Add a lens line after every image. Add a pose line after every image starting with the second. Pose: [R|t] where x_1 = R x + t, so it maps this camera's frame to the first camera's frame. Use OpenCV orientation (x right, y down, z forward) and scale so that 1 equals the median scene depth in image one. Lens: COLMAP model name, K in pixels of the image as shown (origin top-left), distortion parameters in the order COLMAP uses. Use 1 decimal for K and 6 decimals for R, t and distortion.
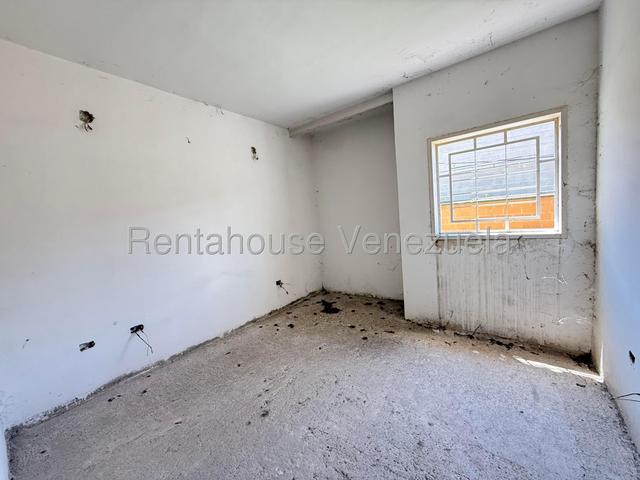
lens RADIAL K [[301.7, 0, 319.7], [0, 301.7, 253.7], [0, 0, 1]] dist [0.000373, -0.000027]
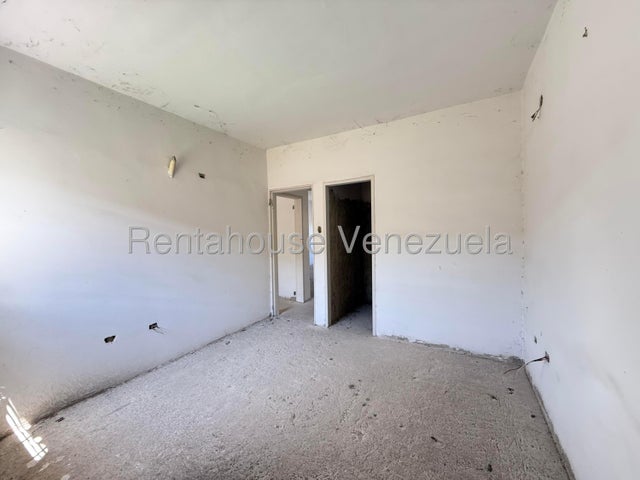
lens RADIAL K [[256.1, 0, 320.0], [0, 256.1, 240.0], [0, 0, 1]] dist [-0.000577, -0.000066]
pose [[-0.986208, 0.100527, -0.131484, 0.025466], [0.079687, 0.984673, 0.155143, -0.222089], [0.145065, 0.142525, -0.979103, 1.735502]]
